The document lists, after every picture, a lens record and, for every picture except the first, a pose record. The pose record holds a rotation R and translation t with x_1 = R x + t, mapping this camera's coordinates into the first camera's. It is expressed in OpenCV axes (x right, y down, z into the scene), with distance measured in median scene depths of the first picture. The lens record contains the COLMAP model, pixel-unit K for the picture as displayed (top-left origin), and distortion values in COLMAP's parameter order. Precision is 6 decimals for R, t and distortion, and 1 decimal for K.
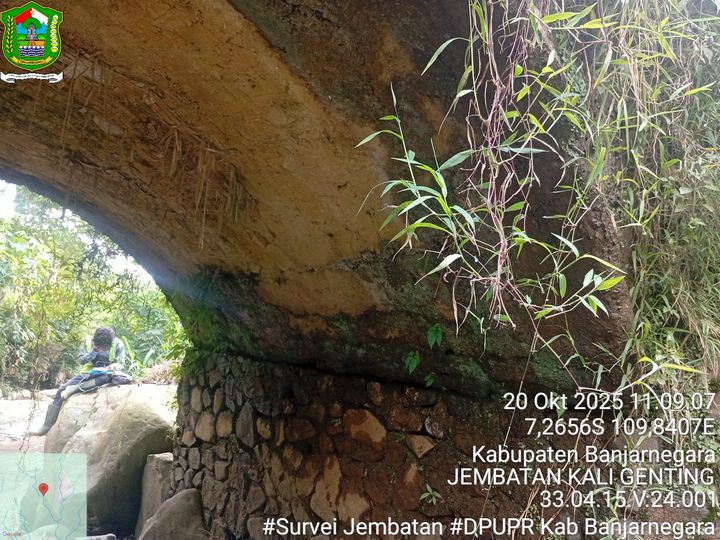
lens RADIAL K [[547.7, 0, 358.7], [0, 547.7, 268.2], [0, 0, 1]] dist [0.098828, -0.210277]
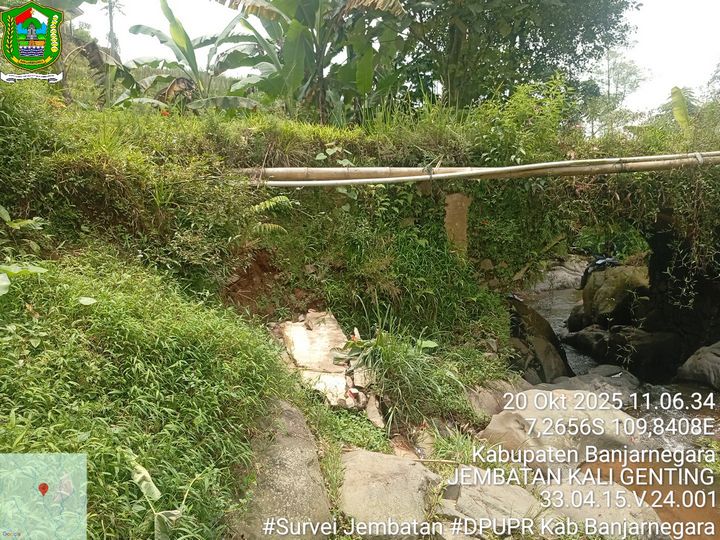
lens RADIAL K [[547.7, 0, 358.7], [0, 547.7, 268.2], [0, 0, 1]] dist [0.098828, -0.210277]
pose [[0.729607, -0.013231, -0.683739, 0.511082], [0.179063, 0.968627, 0.172332, -0.555011], [0.660008, -0.248167, 0.709086, -1.966060]]
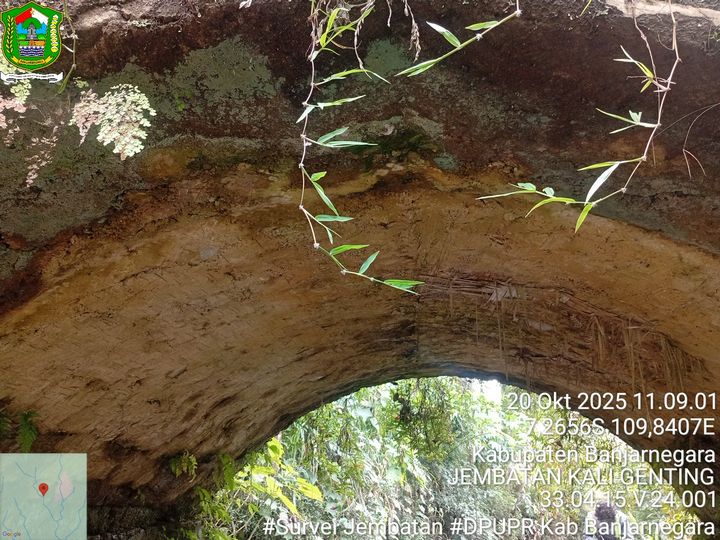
lens RADIAL K [[547.7, 0, 358.7], [0, 547.7, 268.2], [0, 0, 1]] dist [0.098828, -0.210277]
pose [[0.672162, -0.329011, -0.663287, 0.058265], [0.134384, 0.935177, -0.327695, -0.028156], [0.728107, 0.131129, 0.672804, -0.034243]]
